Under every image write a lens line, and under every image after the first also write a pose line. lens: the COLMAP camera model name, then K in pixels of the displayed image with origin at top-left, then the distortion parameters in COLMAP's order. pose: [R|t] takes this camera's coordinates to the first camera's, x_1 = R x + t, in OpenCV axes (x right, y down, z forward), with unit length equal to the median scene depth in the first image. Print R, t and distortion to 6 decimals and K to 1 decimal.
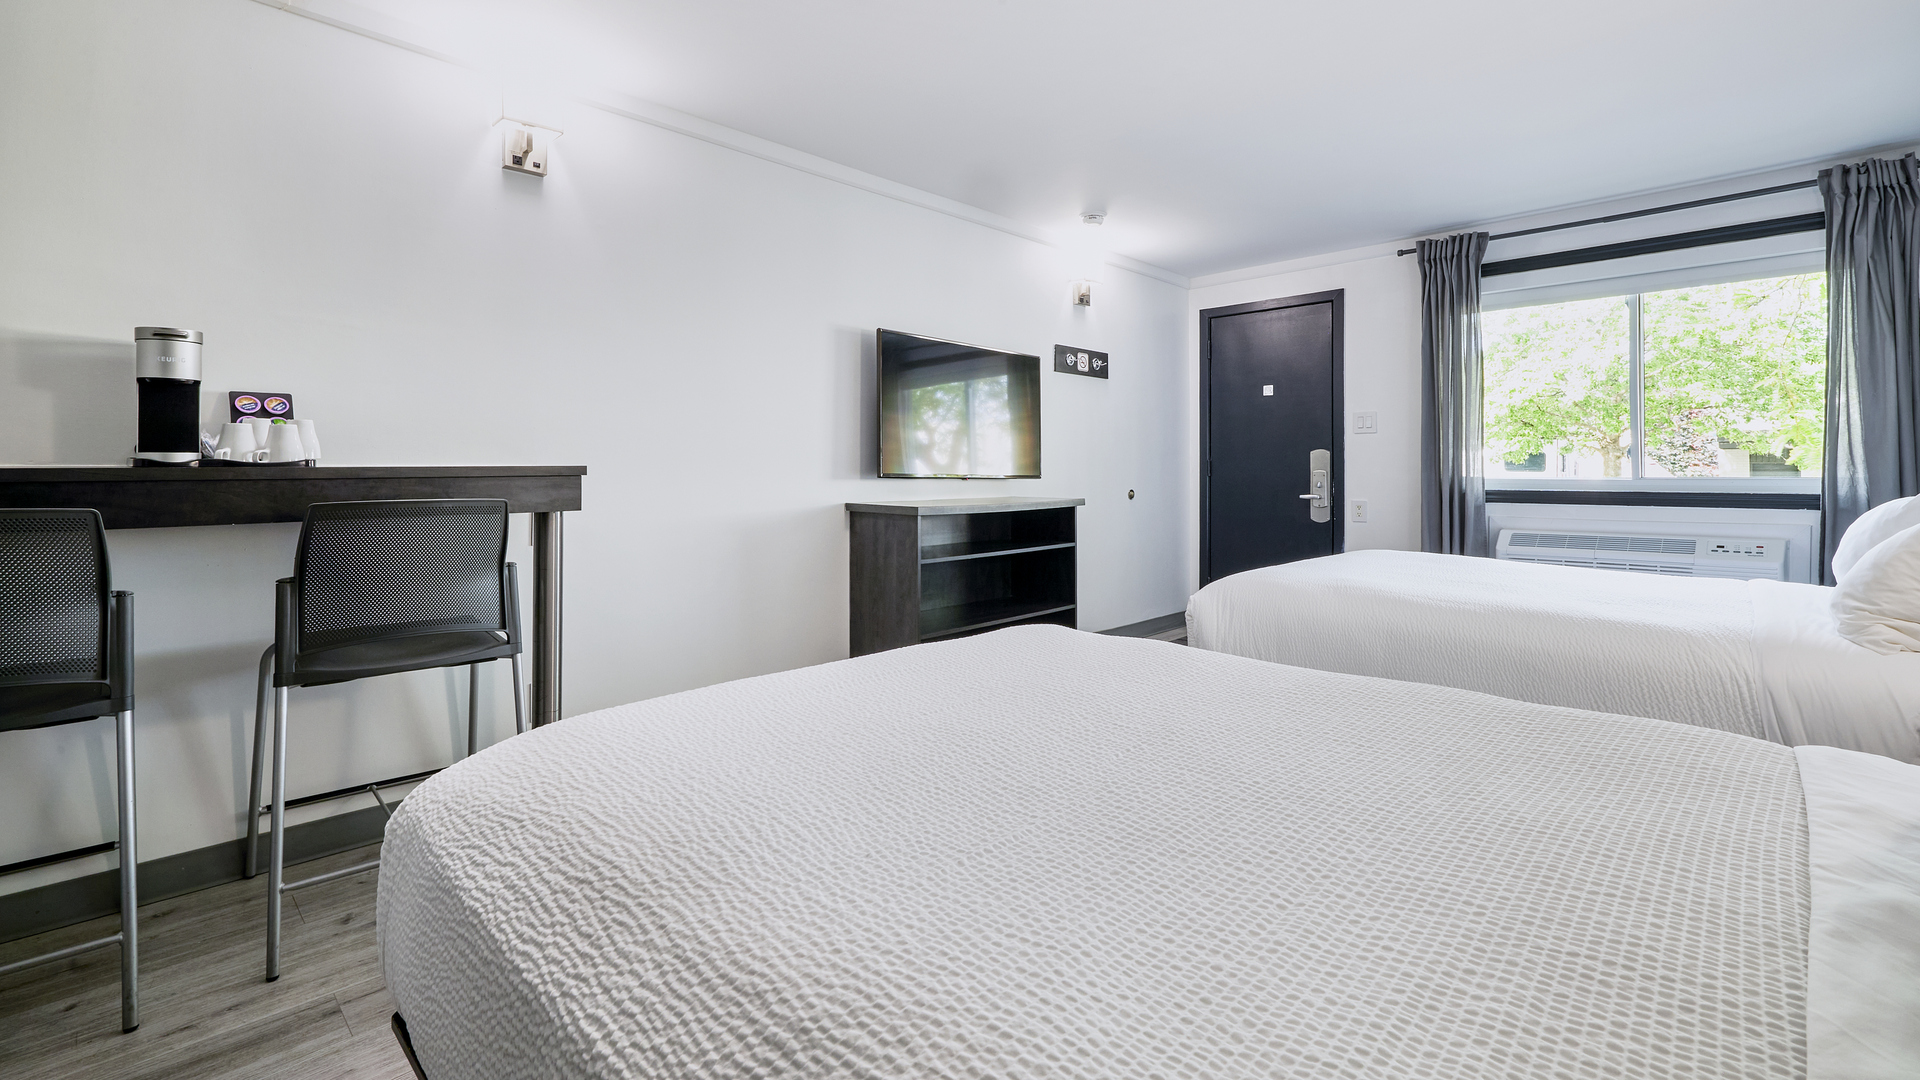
lens RADIAL K [[831.6, 0, 963.1], [0, 831.6, 469.7], [0, 0, 1]] dist [0.002100, -0.000208]
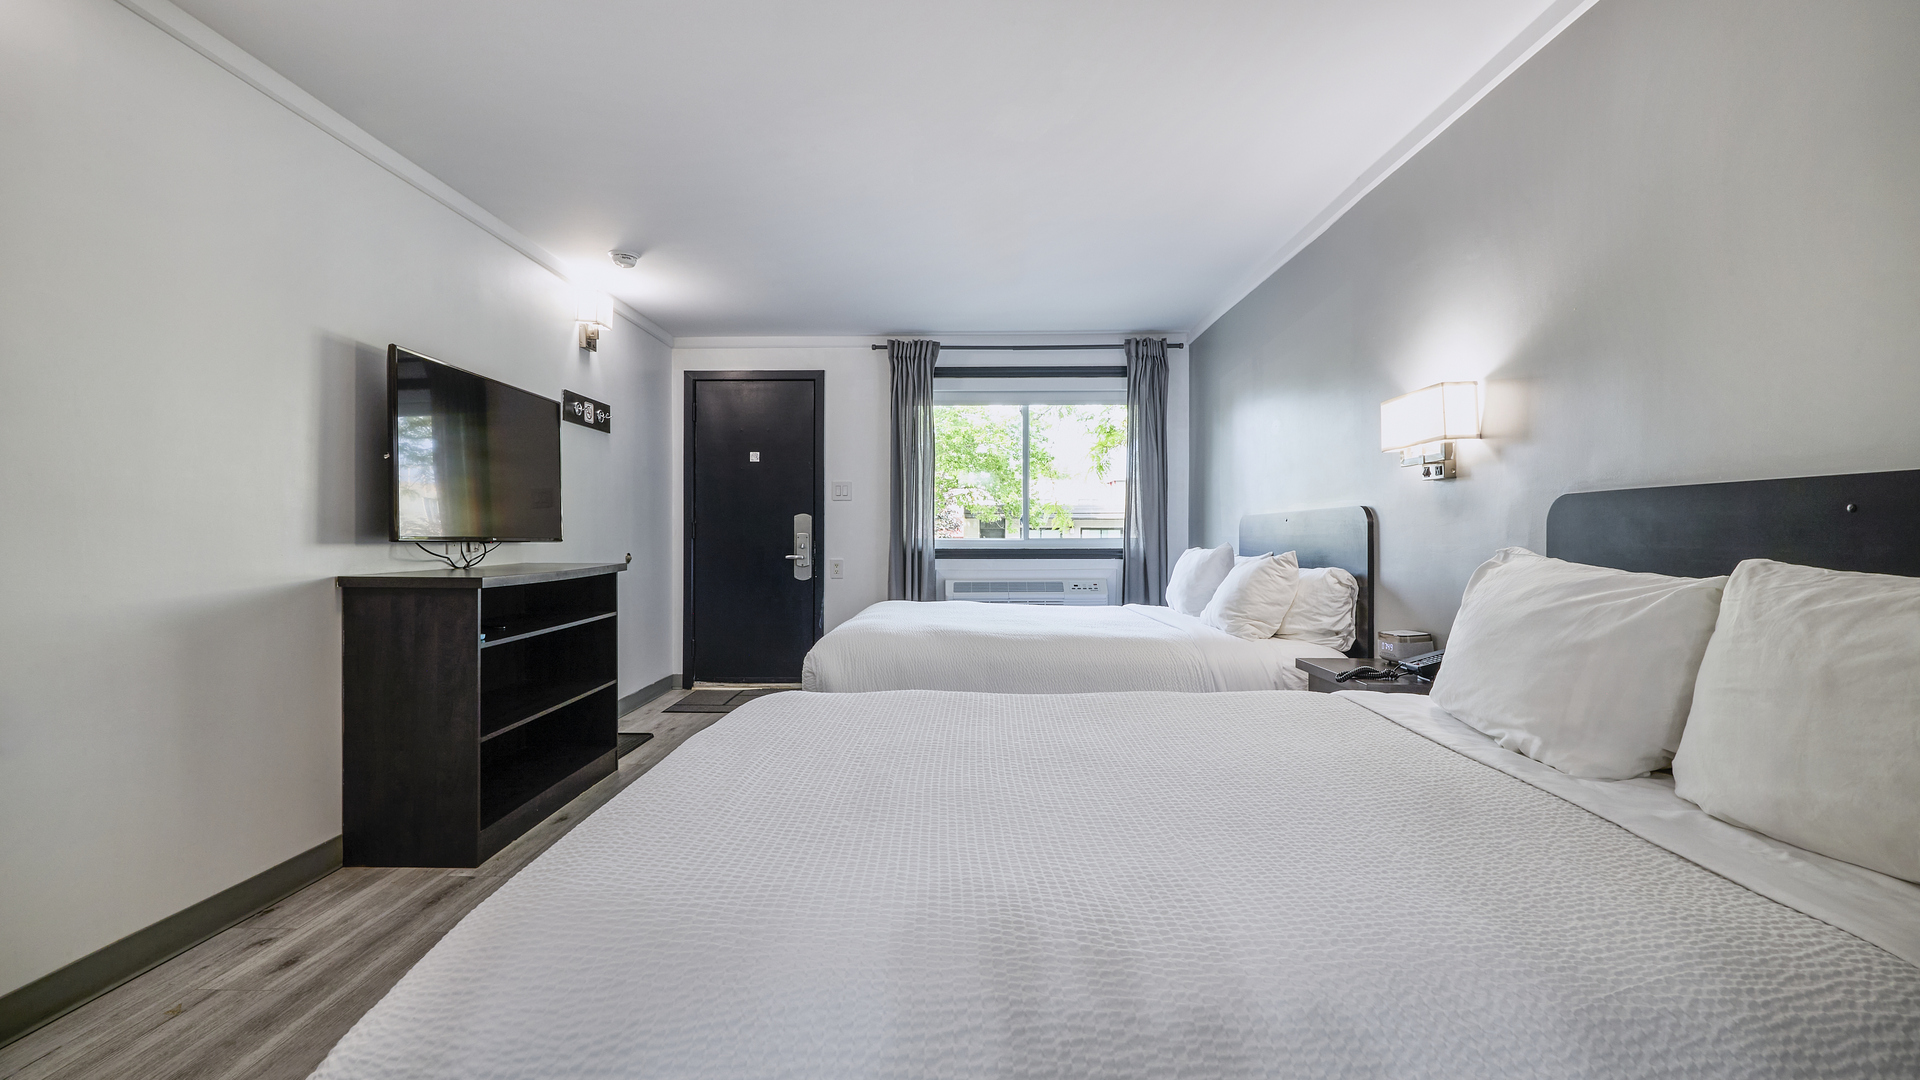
lens RADIAL K [[821.9, 0, 960.0], [0, 821.9, 540.0], [0, 0, 1]] dist [0.002569, 0.000082]
pose [[0.727465, -0.004070, 0.686133, -0.191766], [-0.001929, 0.999966, 0.007977, 0.001149], [-0.686142, -0.007127, 0.727433, 0.079597]]
